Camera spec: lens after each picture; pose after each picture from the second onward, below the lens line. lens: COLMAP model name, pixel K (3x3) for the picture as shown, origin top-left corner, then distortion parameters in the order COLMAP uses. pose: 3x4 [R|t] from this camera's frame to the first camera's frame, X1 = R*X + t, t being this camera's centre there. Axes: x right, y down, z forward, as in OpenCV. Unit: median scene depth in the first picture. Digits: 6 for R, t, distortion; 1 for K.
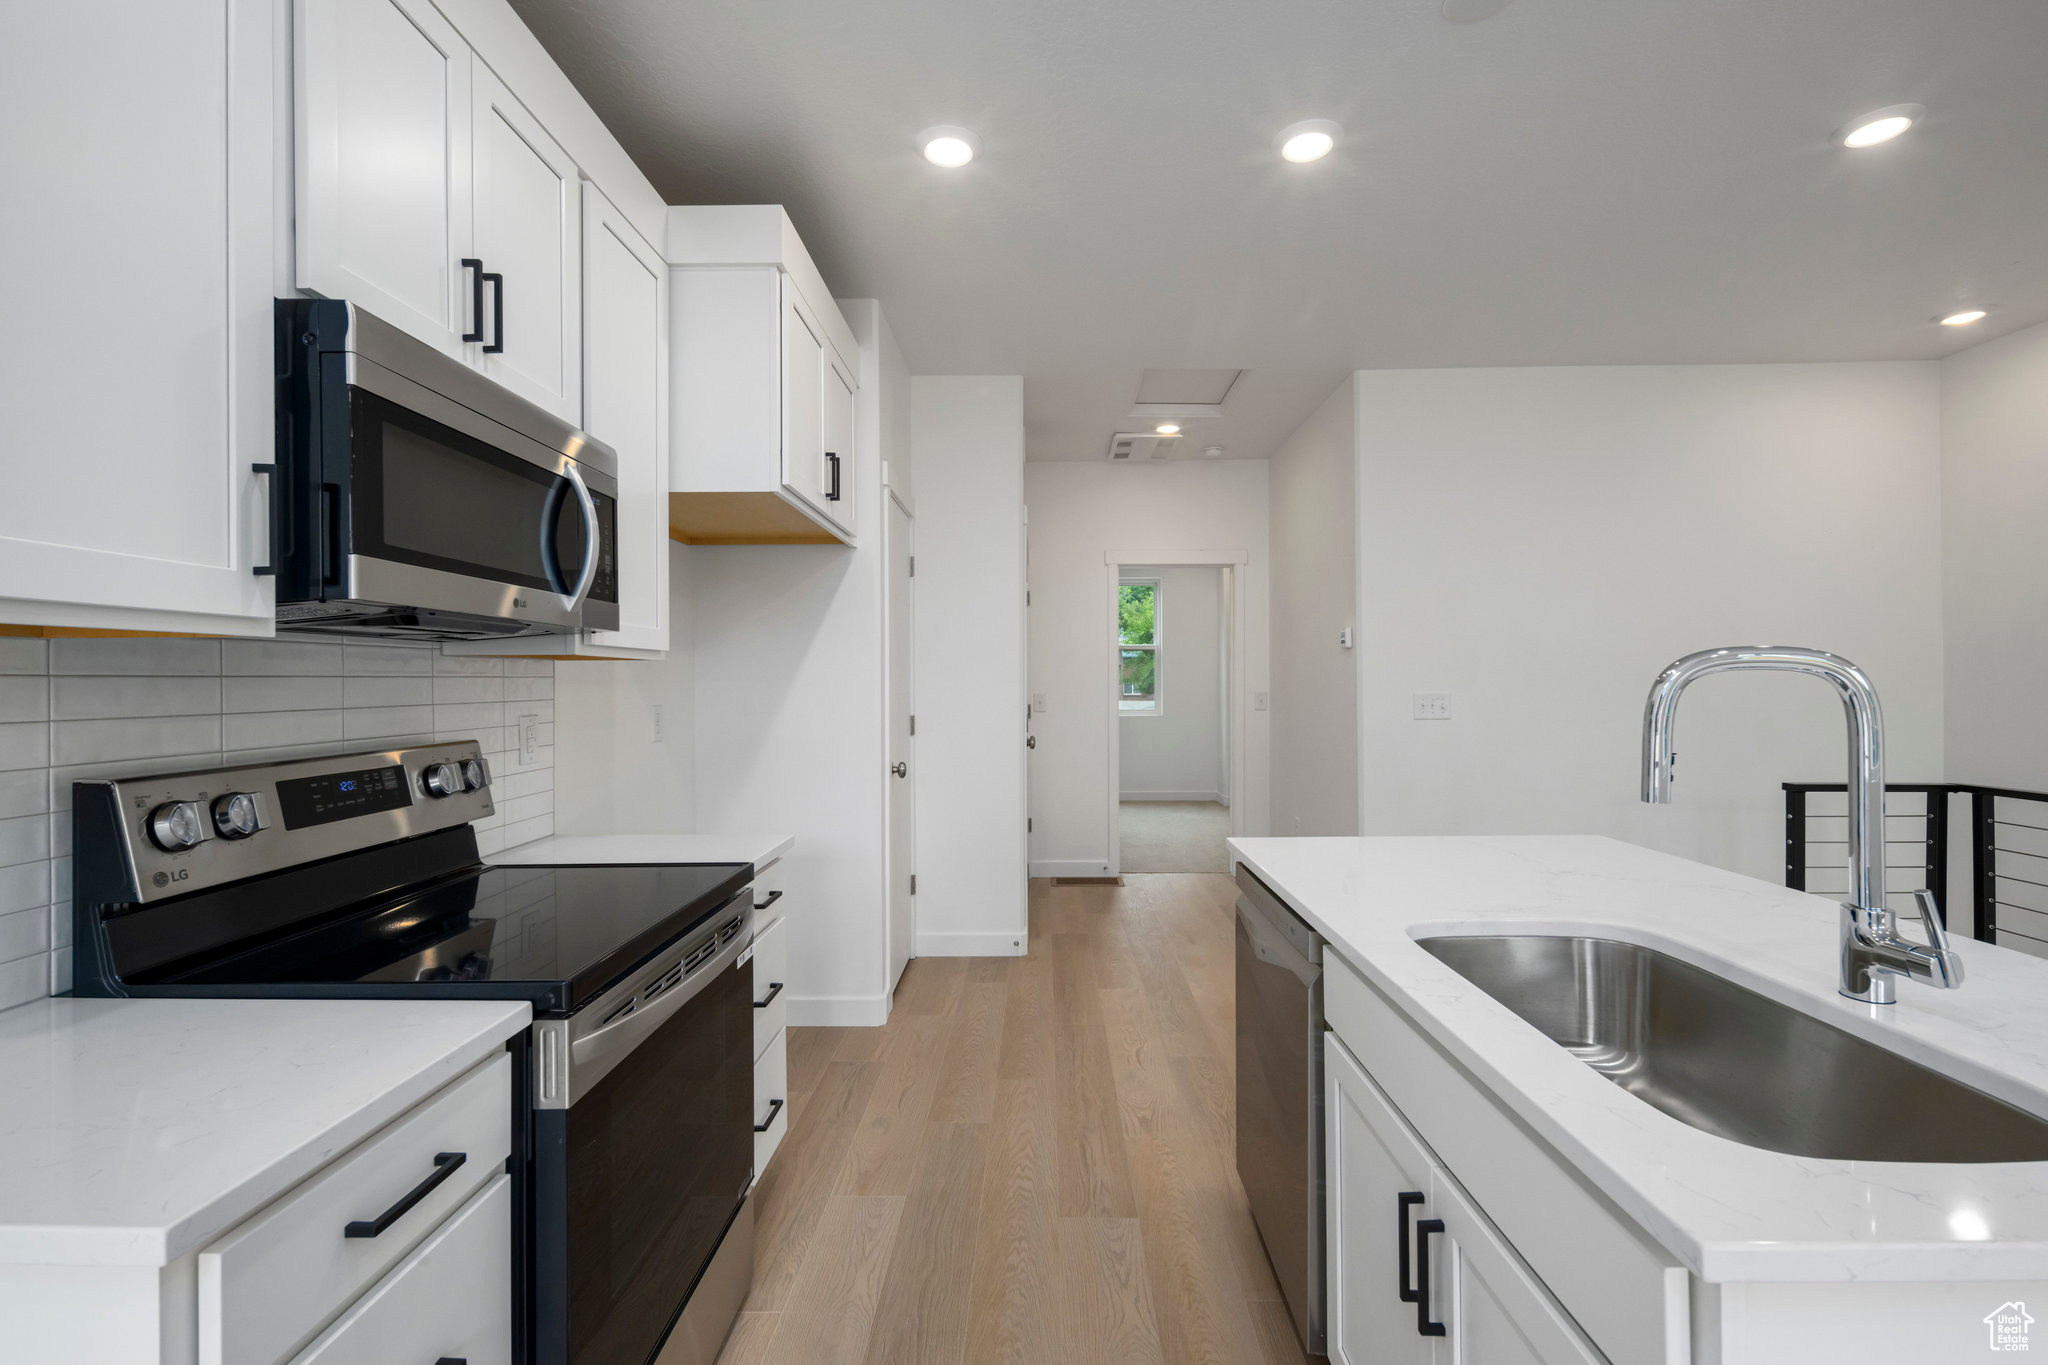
lens RADIAL K [[890.7, 0, 1024.0], [0, 890.7, 682.5], [0, 0, 1]] dist [0.008212, -0.000246]
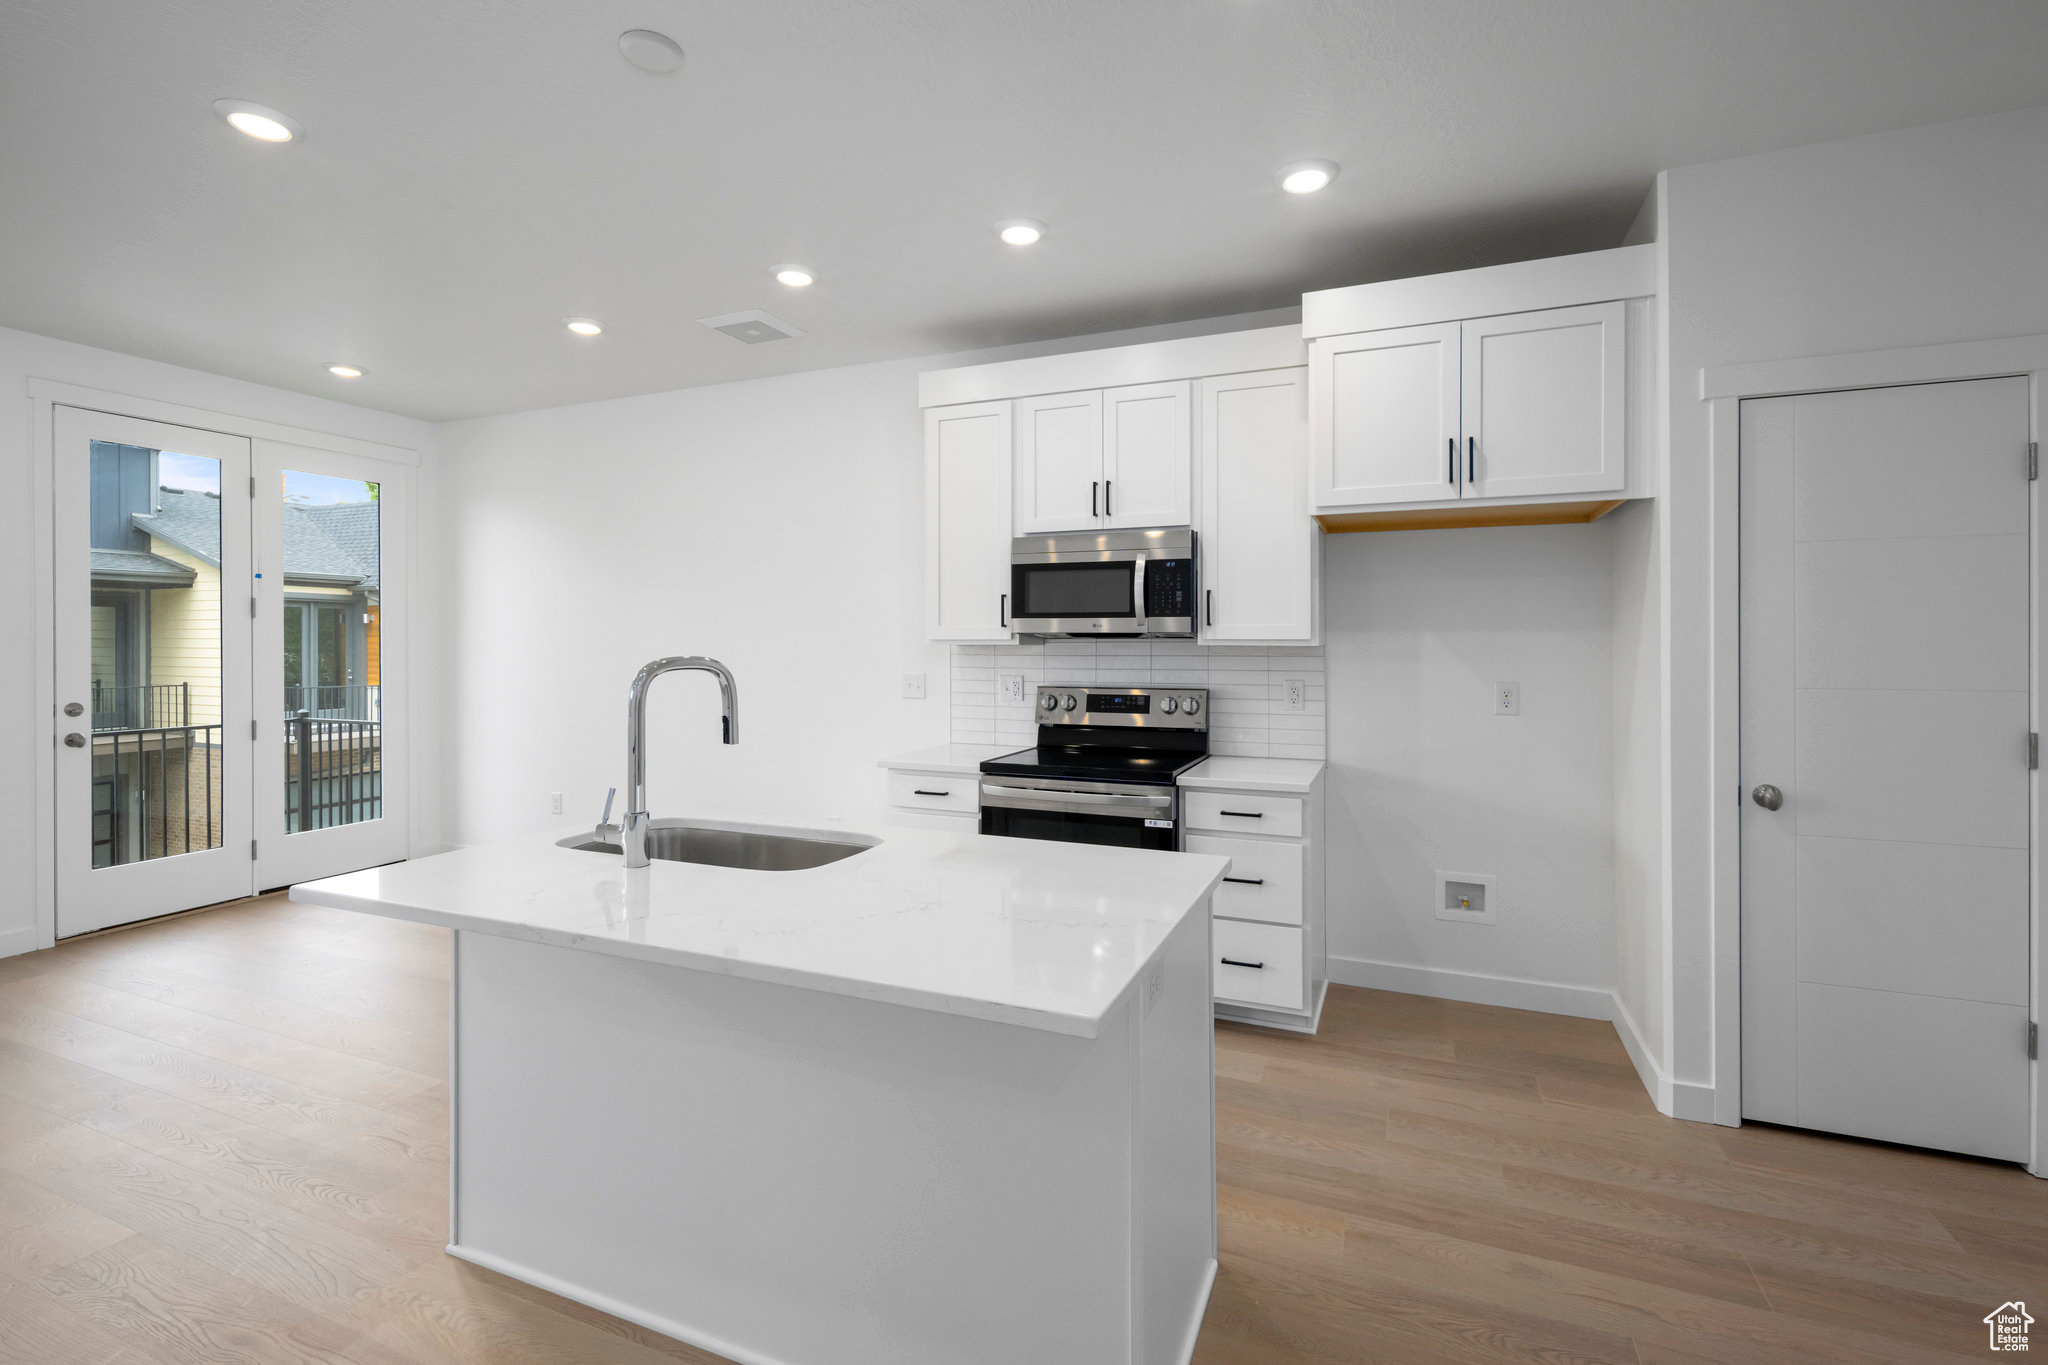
lens RADIAL K [[891.9, 0, 1031.7], [0, 891.9, 649.6], [0, 0, 1]] dist [0.010801, -0.007433]
pose [[-0.362667, 0.011204, -0.931851, 1.382560], [-0.000445, 0.999926, 0.012196, -0.046525], [0.931919, 0.004838, -0.362635, 1.415631]]
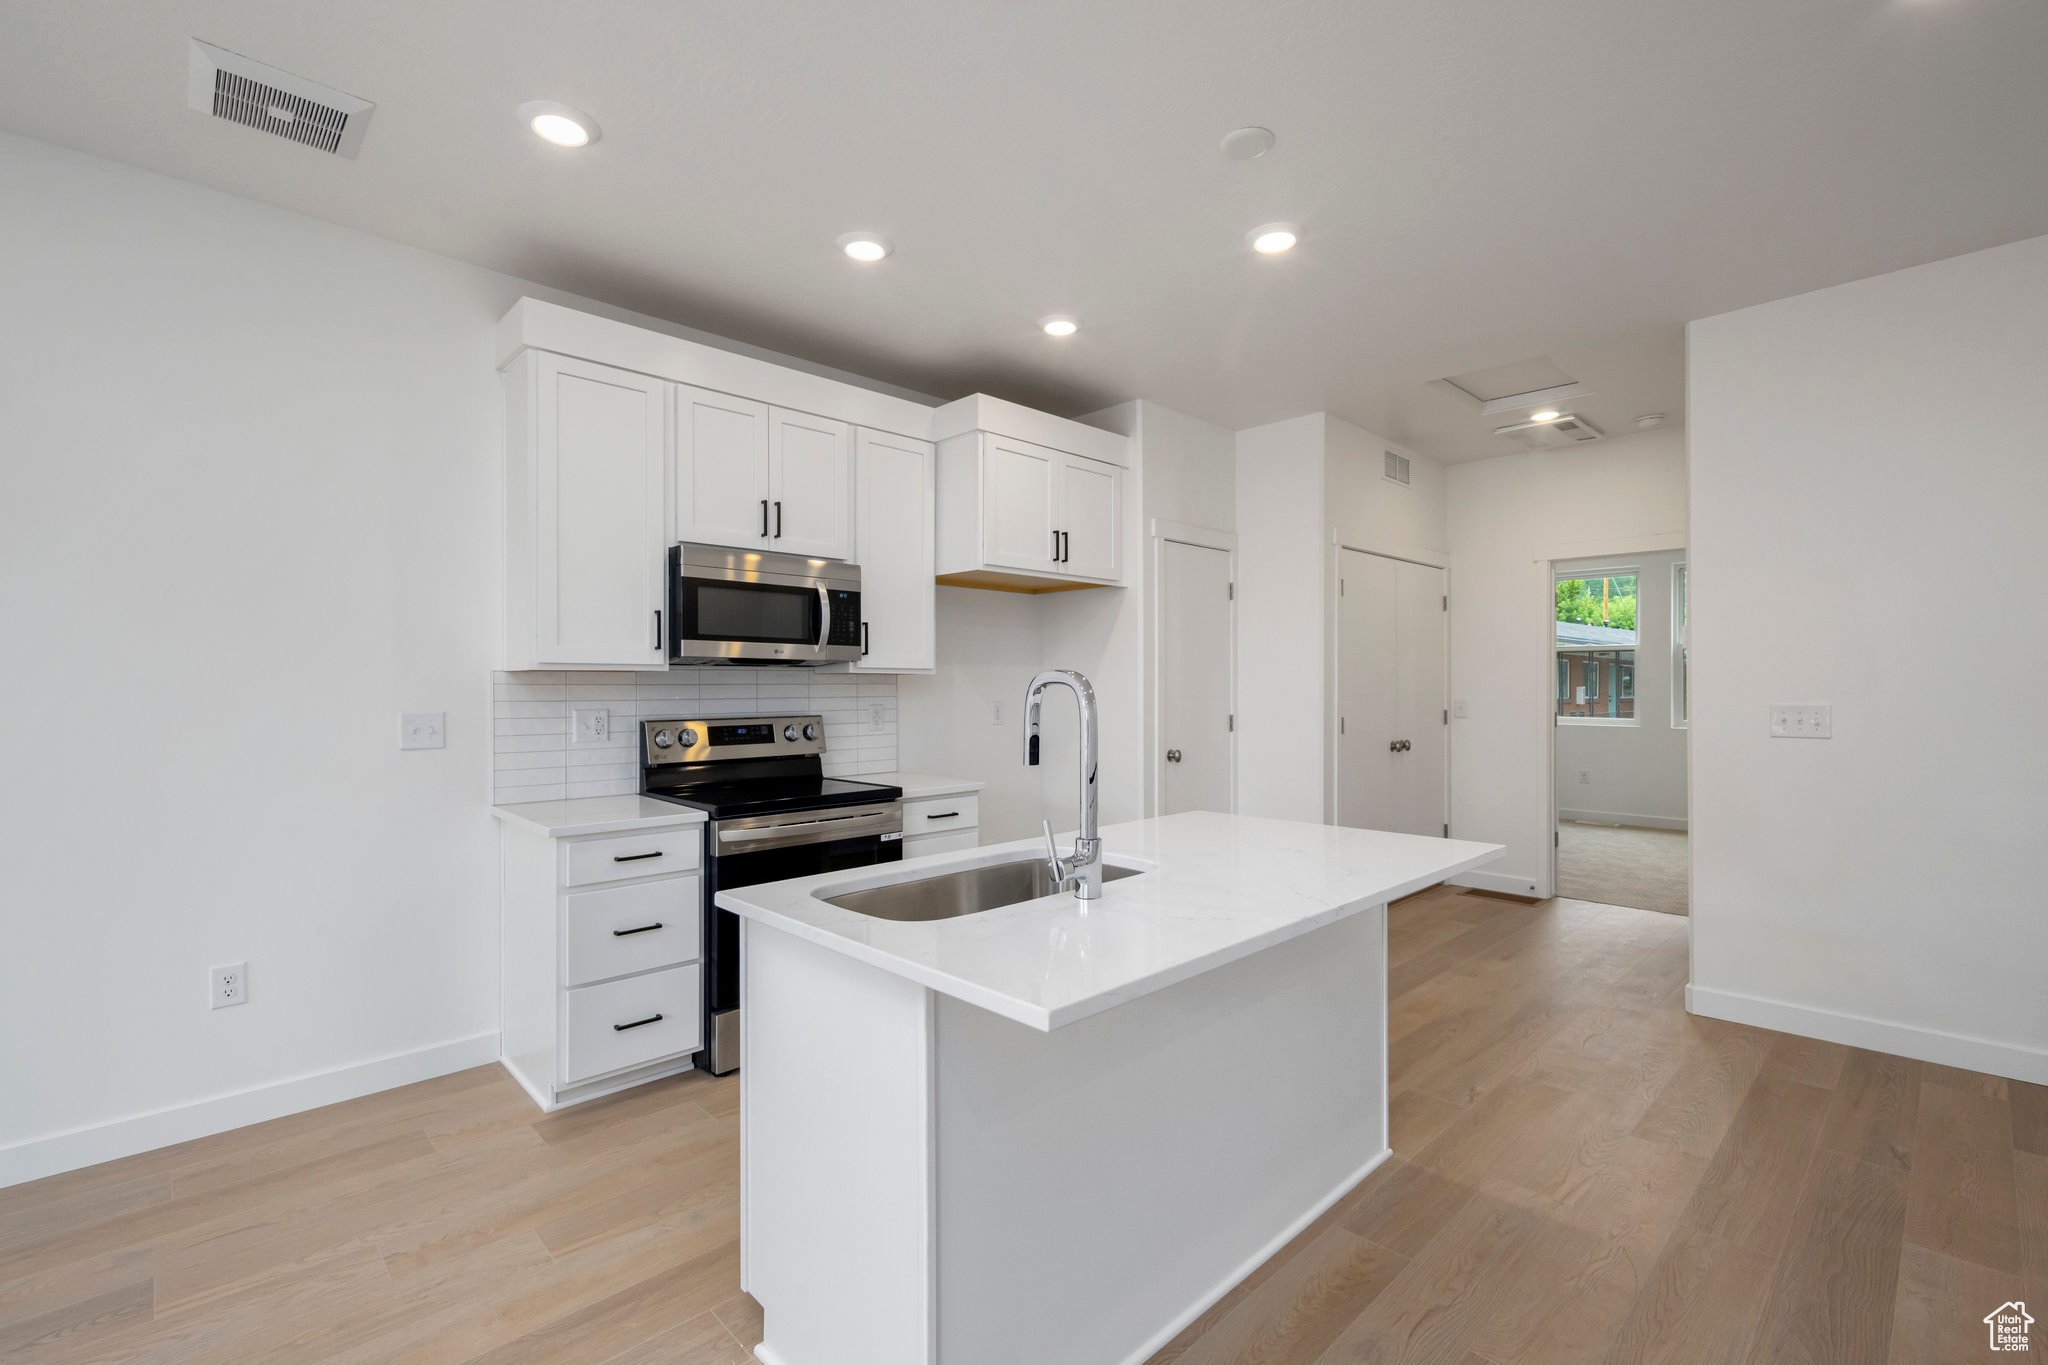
lens RADIAL K [[903.9, 0, 1037.2], [0, 903.9, 685.7], [0, 0, 1]] dist [0.002028, -0.000765]
pose [[0.711301, 0.005397, -0.702866, 1.232849], [-0.004156, 0.999985, 0.003472, -0.012485], [0.702875, 0.000451, 0.711313, -0.117656]]
